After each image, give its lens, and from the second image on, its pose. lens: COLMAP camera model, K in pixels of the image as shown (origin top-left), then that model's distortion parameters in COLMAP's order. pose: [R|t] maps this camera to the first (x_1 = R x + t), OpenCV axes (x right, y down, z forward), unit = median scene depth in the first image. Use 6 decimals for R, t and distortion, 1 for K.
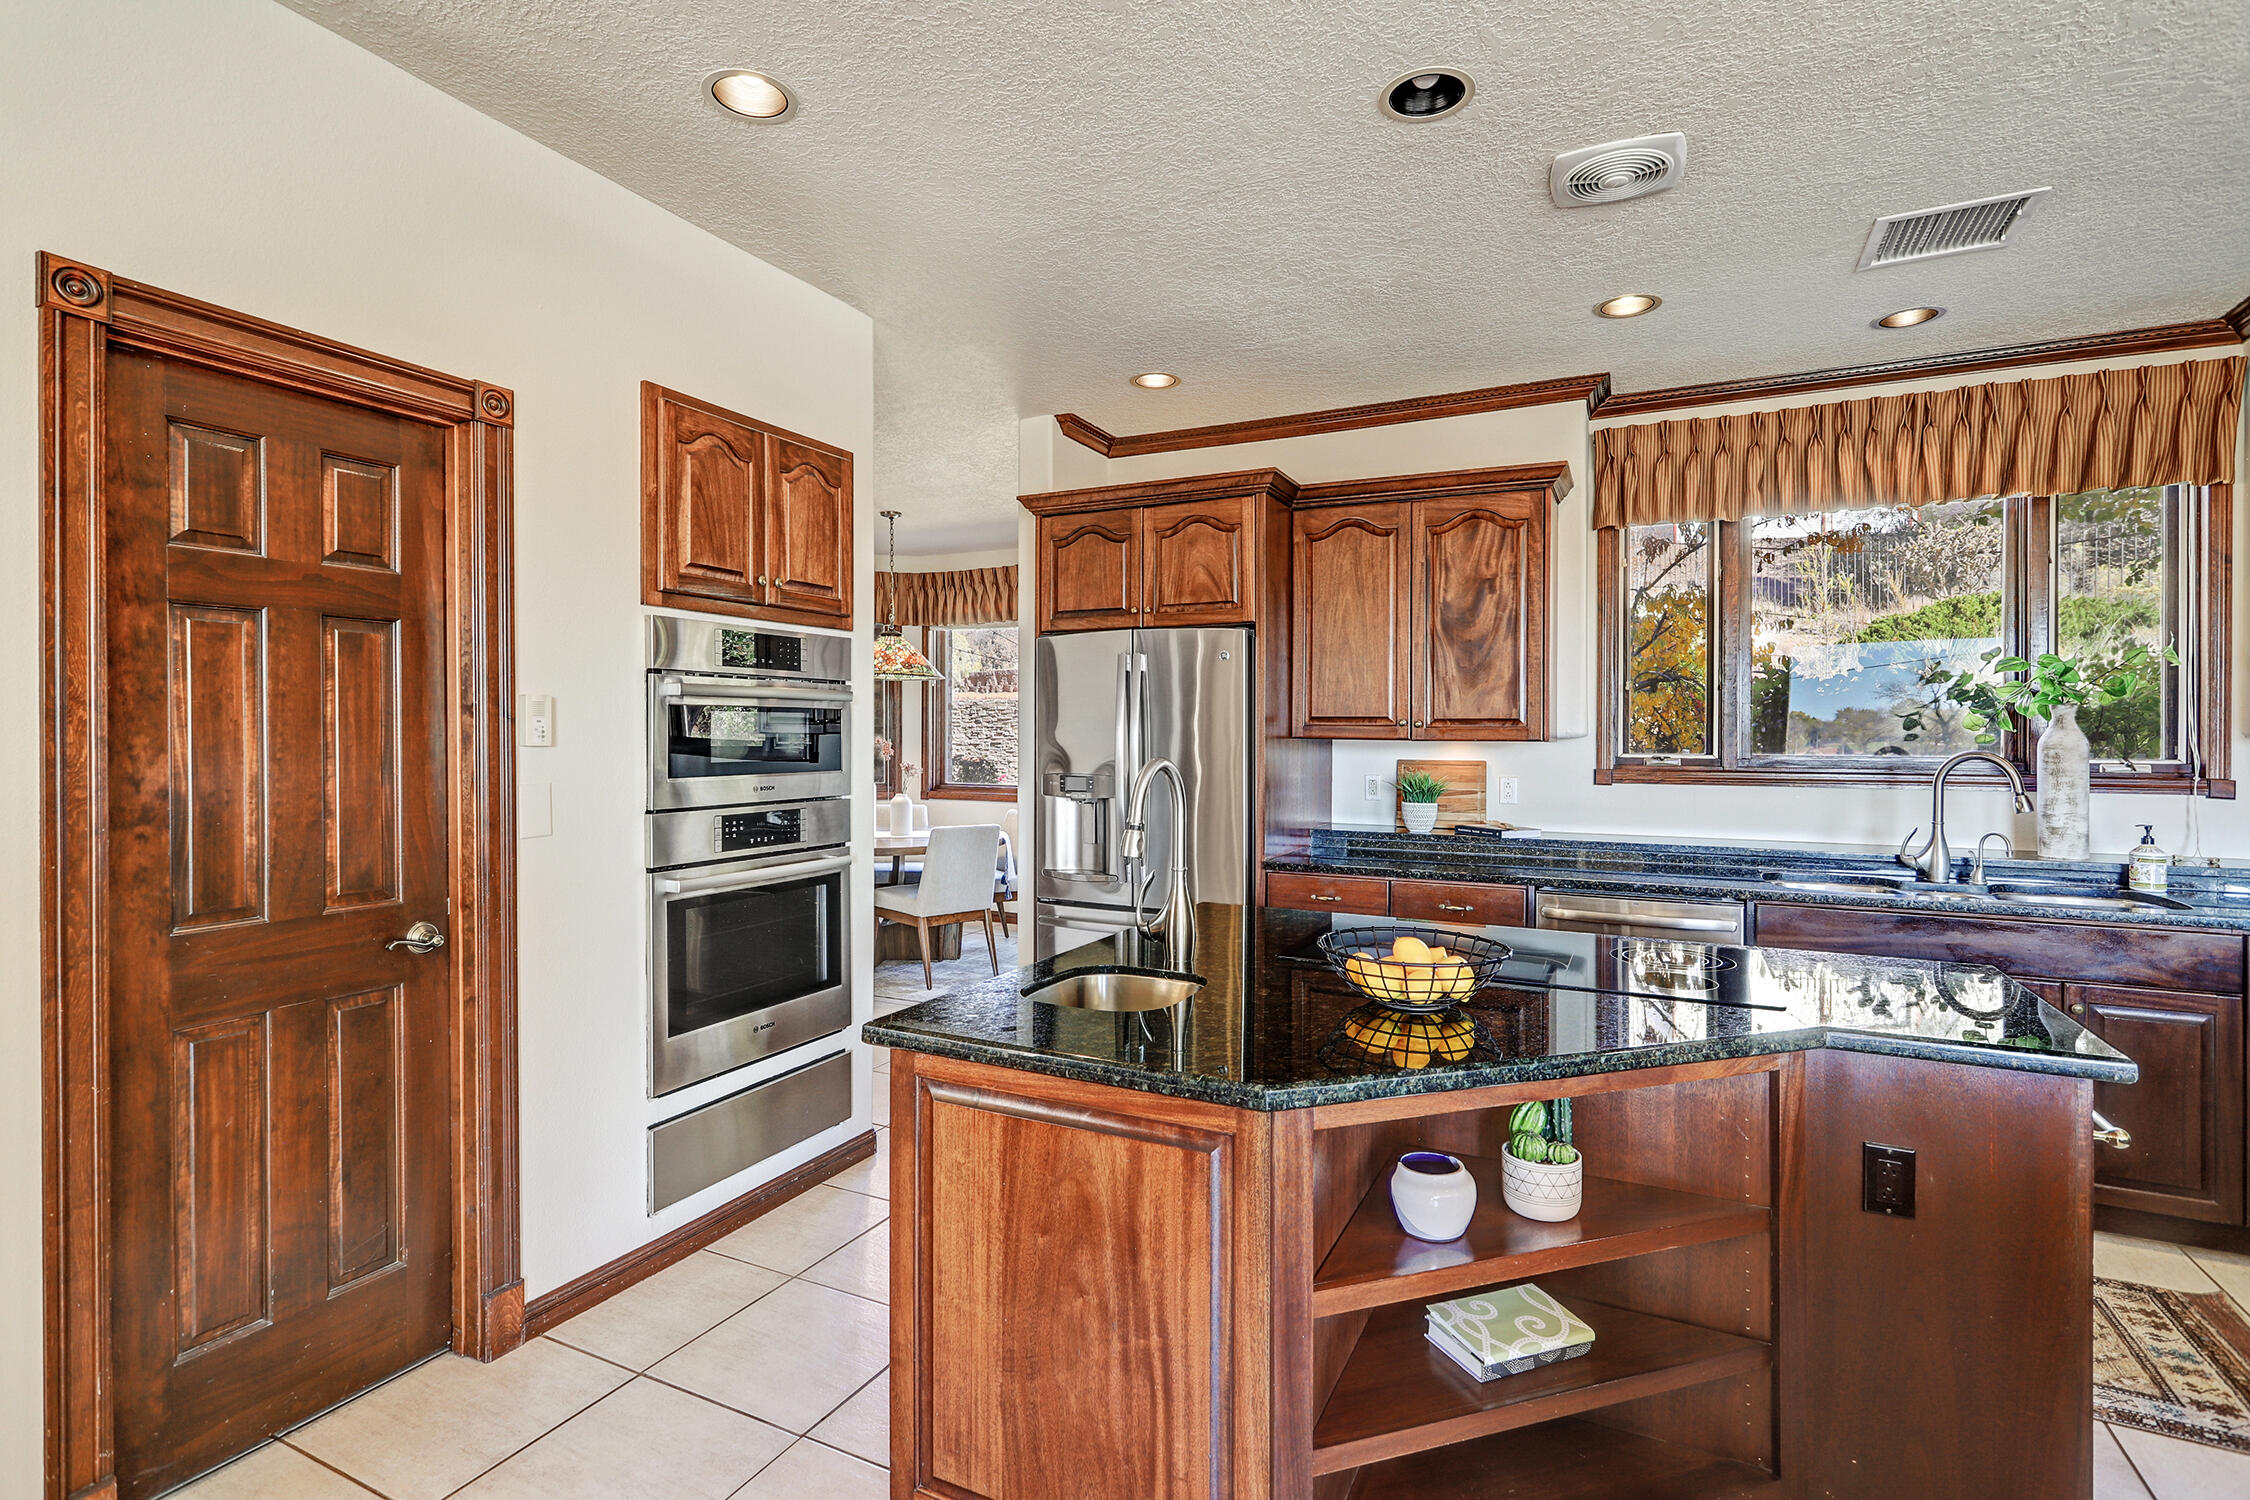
lens RADIAL K [[1066.7, 0, 1125.7], [0, 1066.7, 736.1], [0, 0, 1]] dist [-0.011168, 0.000317]
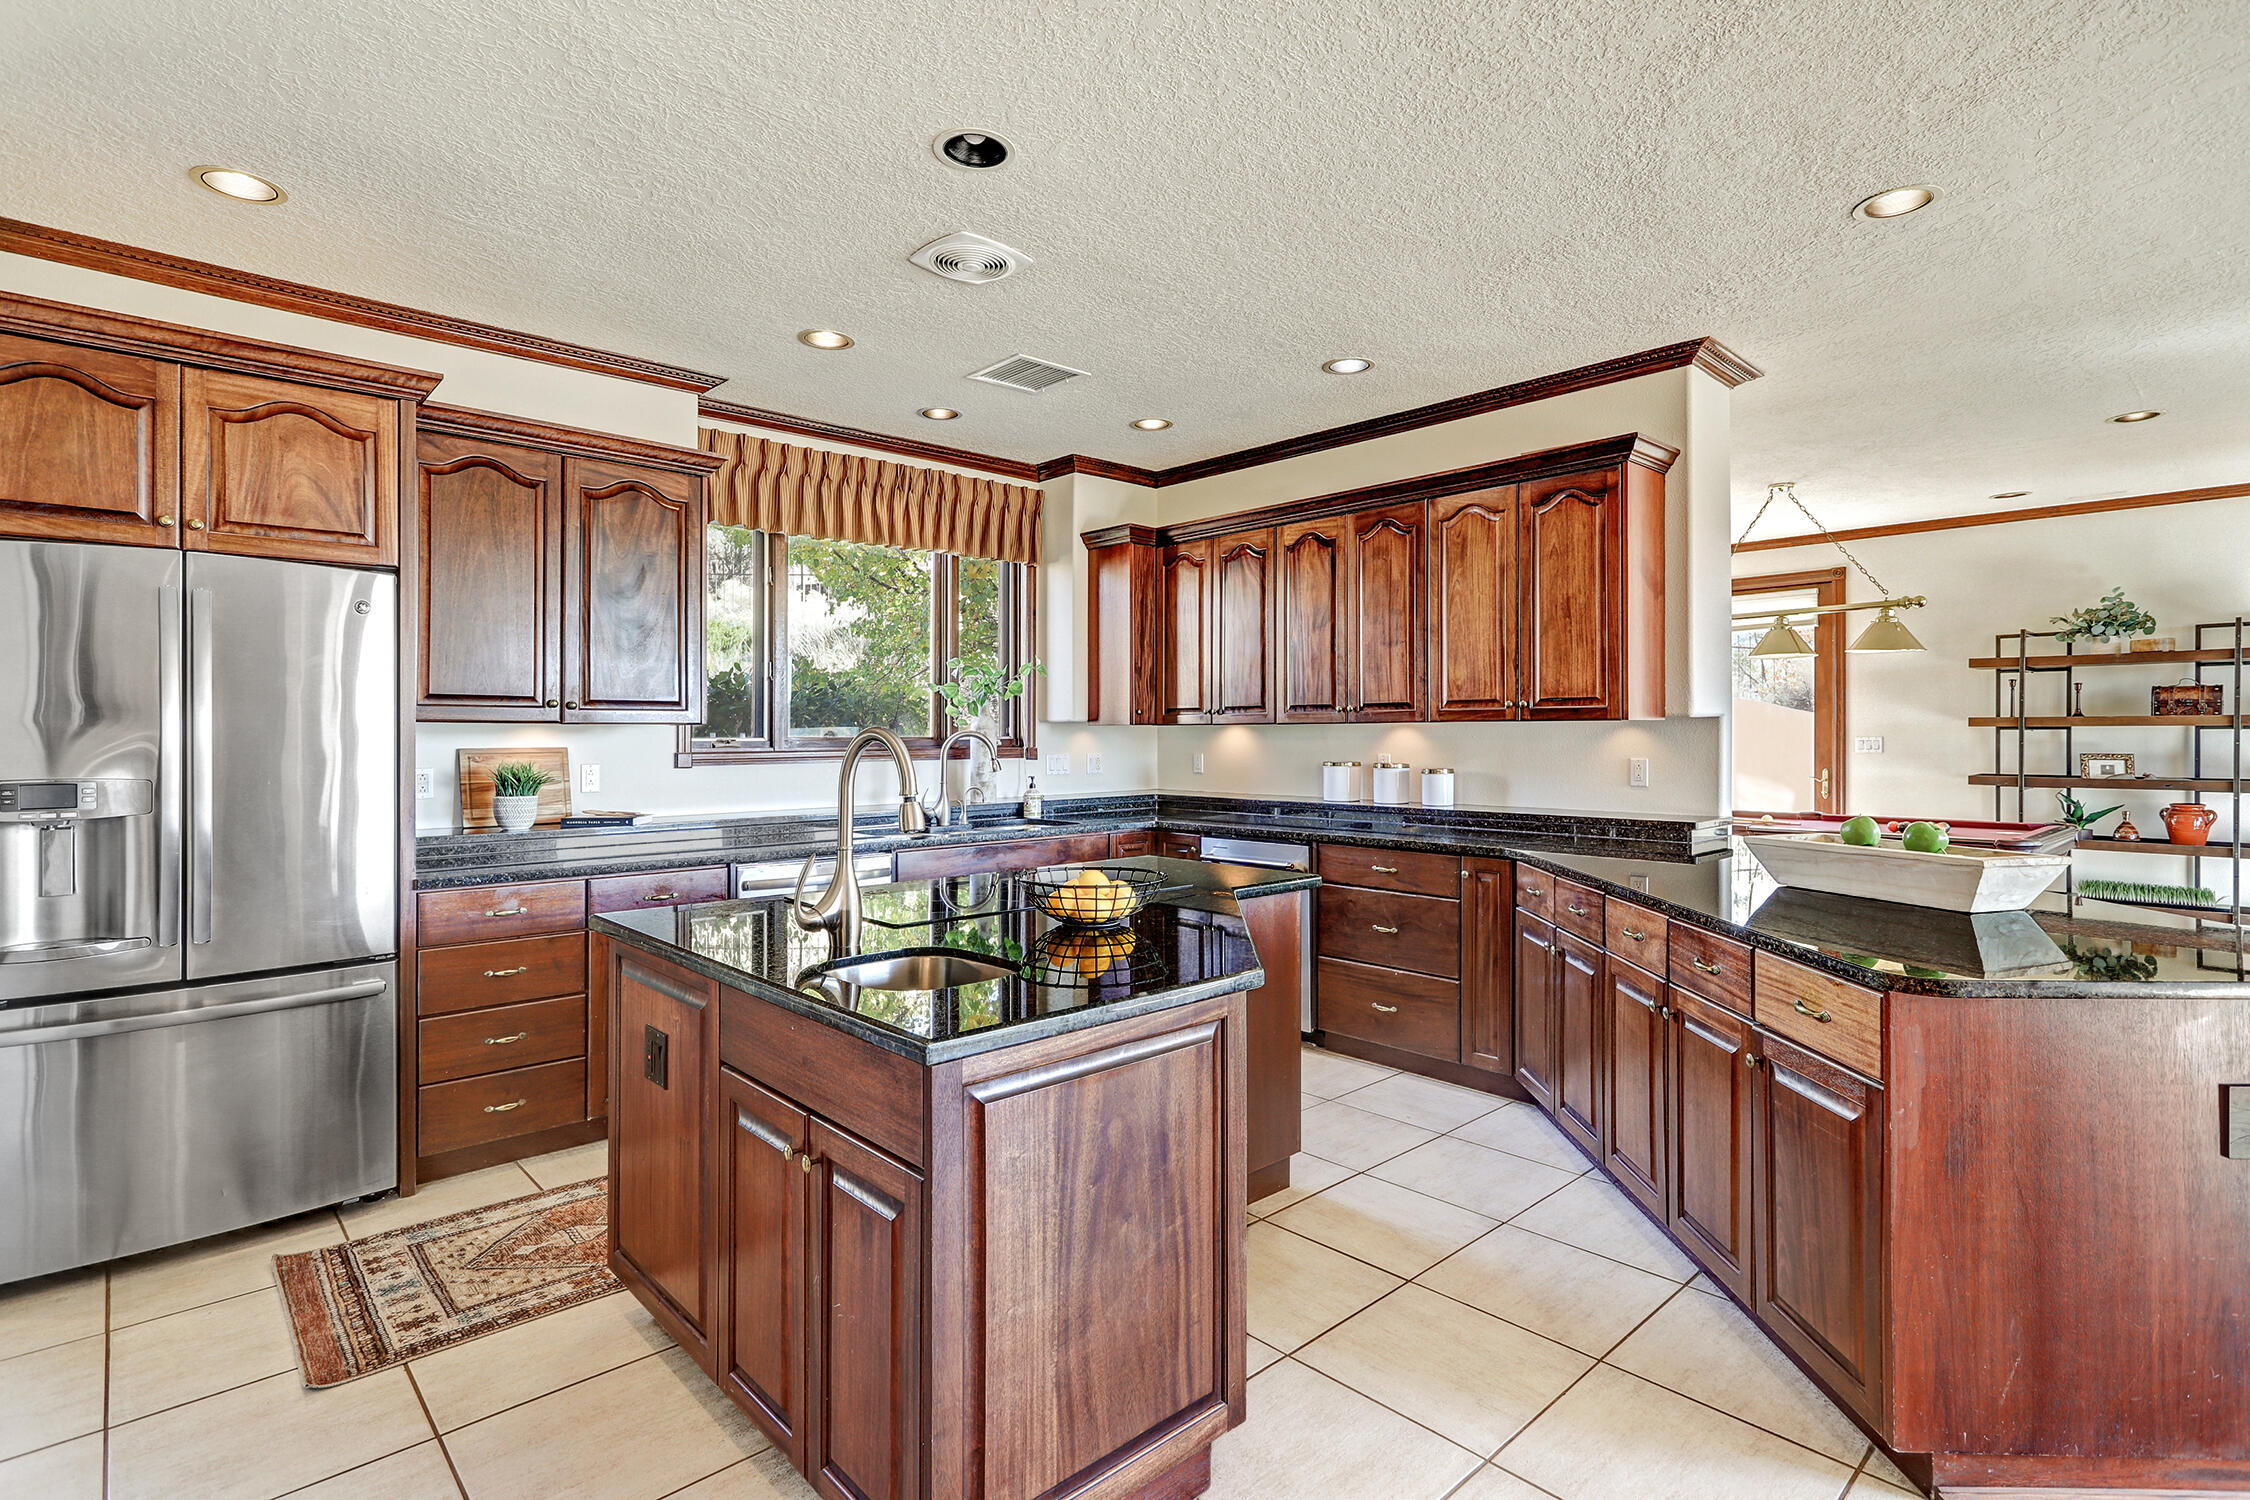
lens RADIAL K [[1079.9, 0, 1128.1], [0, 1079.9, 739.0], [0, 0, 1]] dist [0.001773, -0.000148]
pose [[0.356692, -0.010839, 0.934159, -0.467920], [0.006248, 0.999938, 0.009216, 0.013189], [-0.934201, 0.002550, 0.356738, 0.268897]]
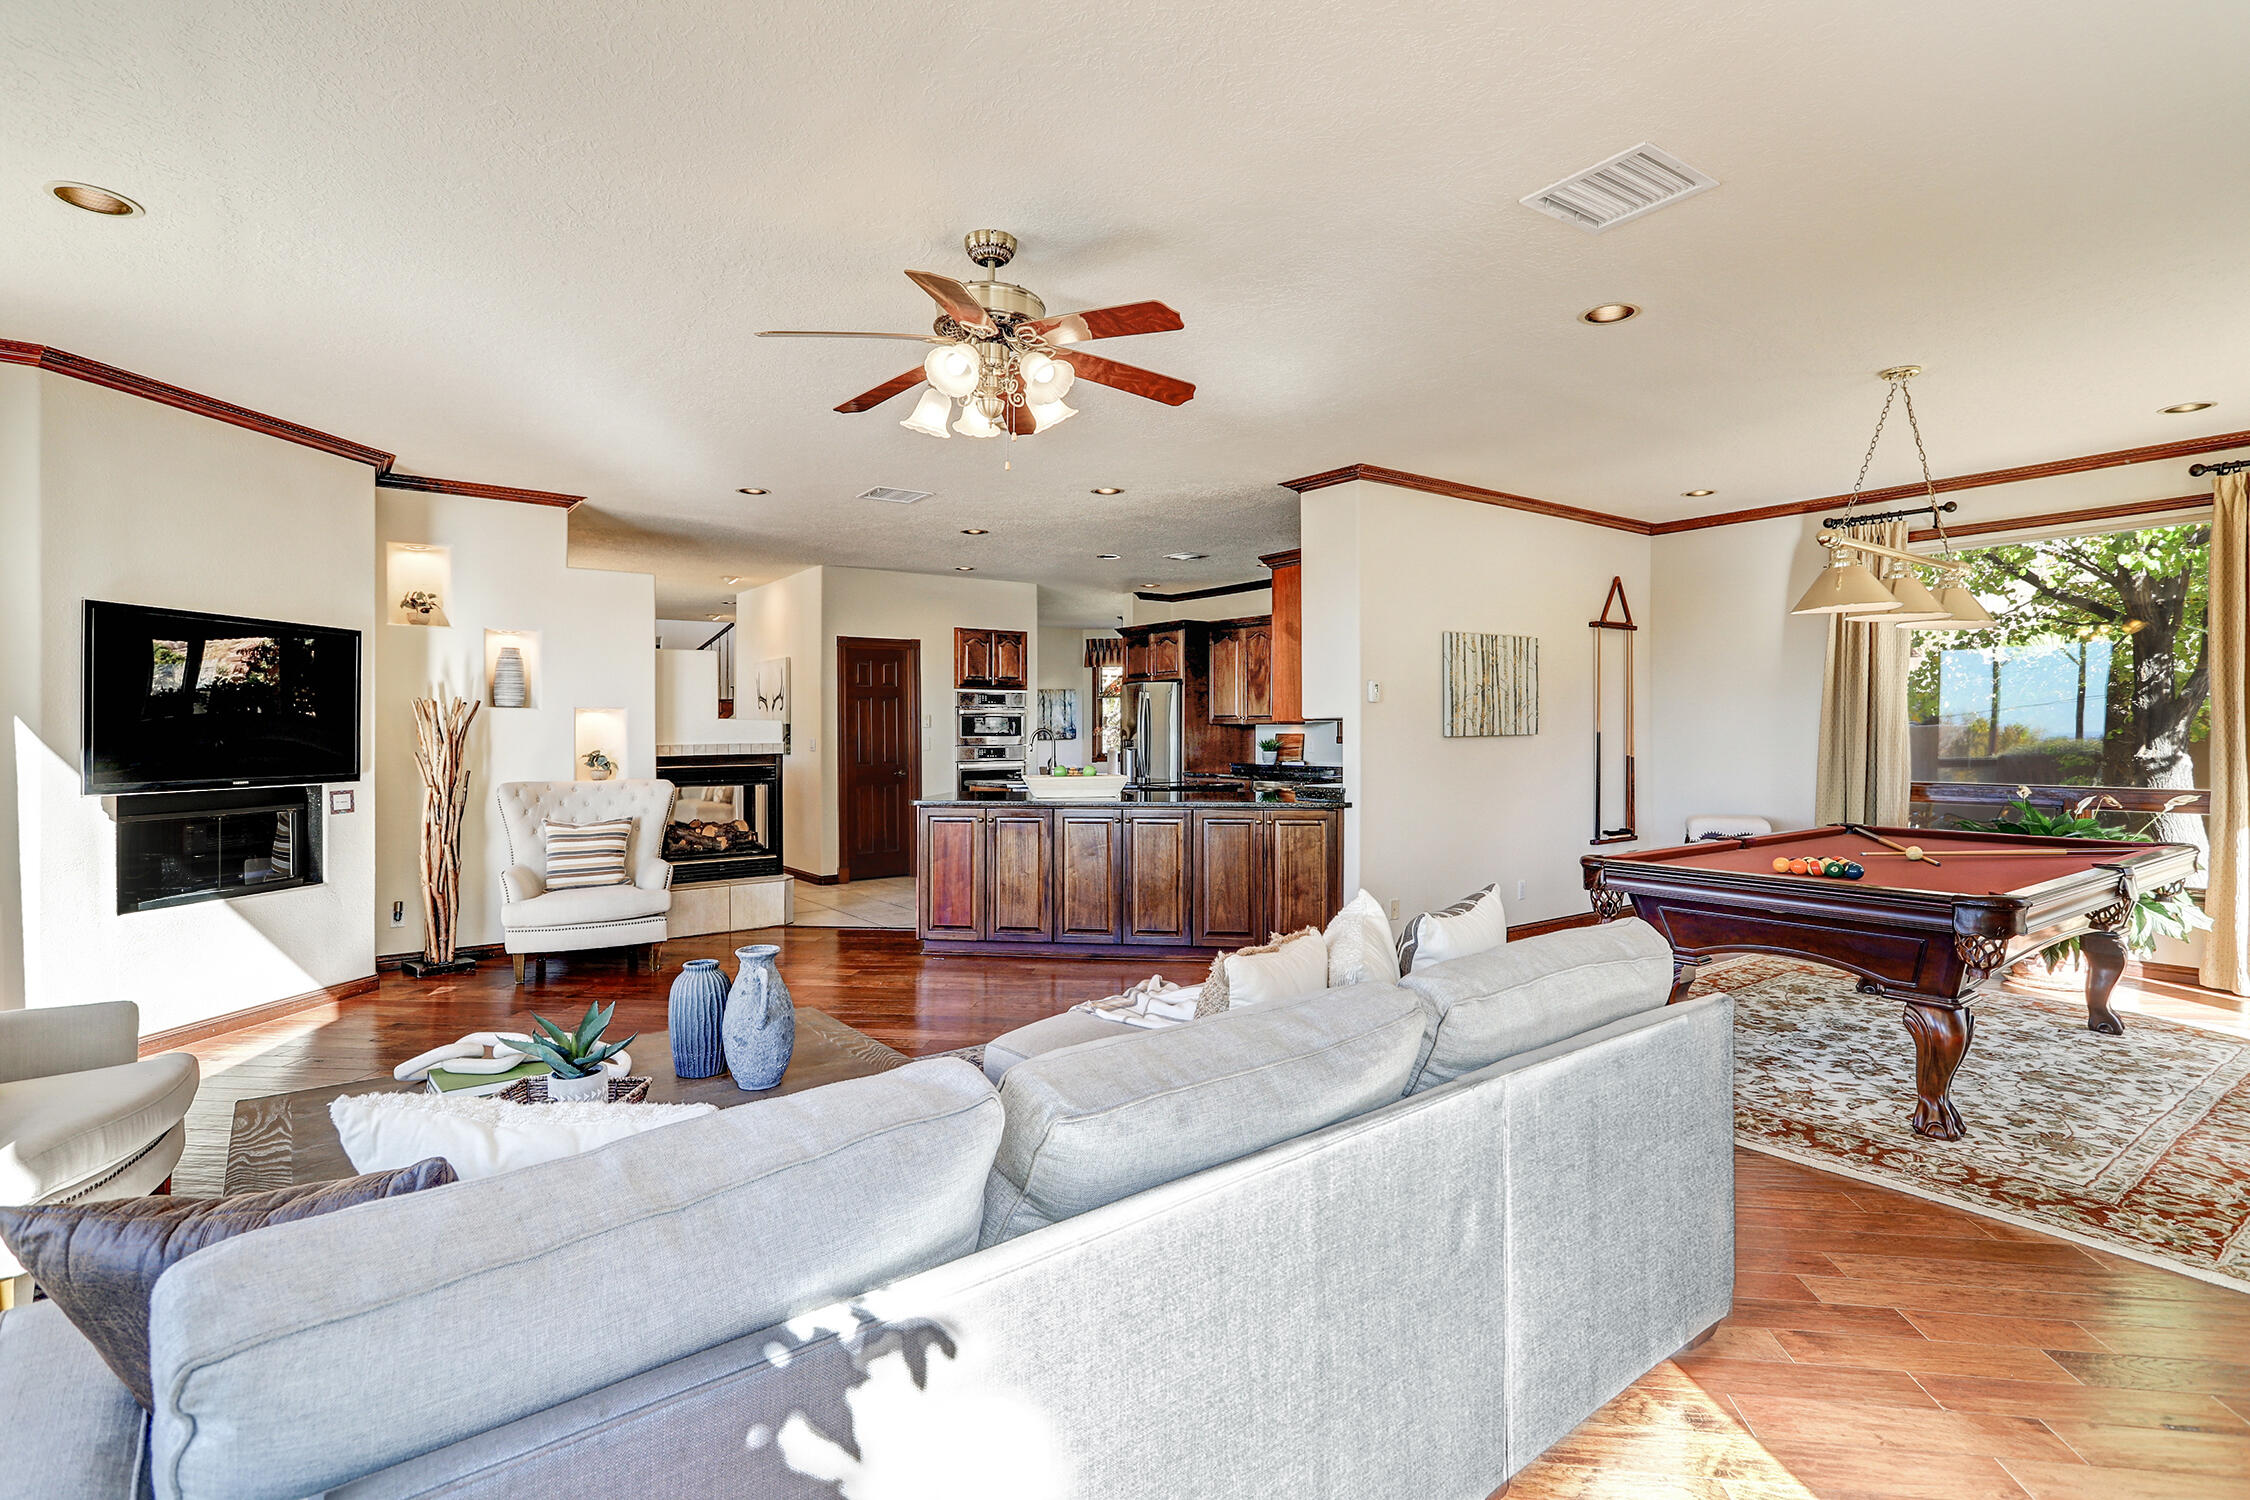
lens RADIAL K [[1079.9, 0, 1128.1], [0, 1079.9, 739.0], [0, 0, 1]] dist [0.001773, -0.000148]
pose [[0.887295, -0.006206, -0.461160, 1.469469], [0.007159, 0.999974, 0.000318, 0.042859], [0.461146, -0.003584, 0.887317, -1.661106]]
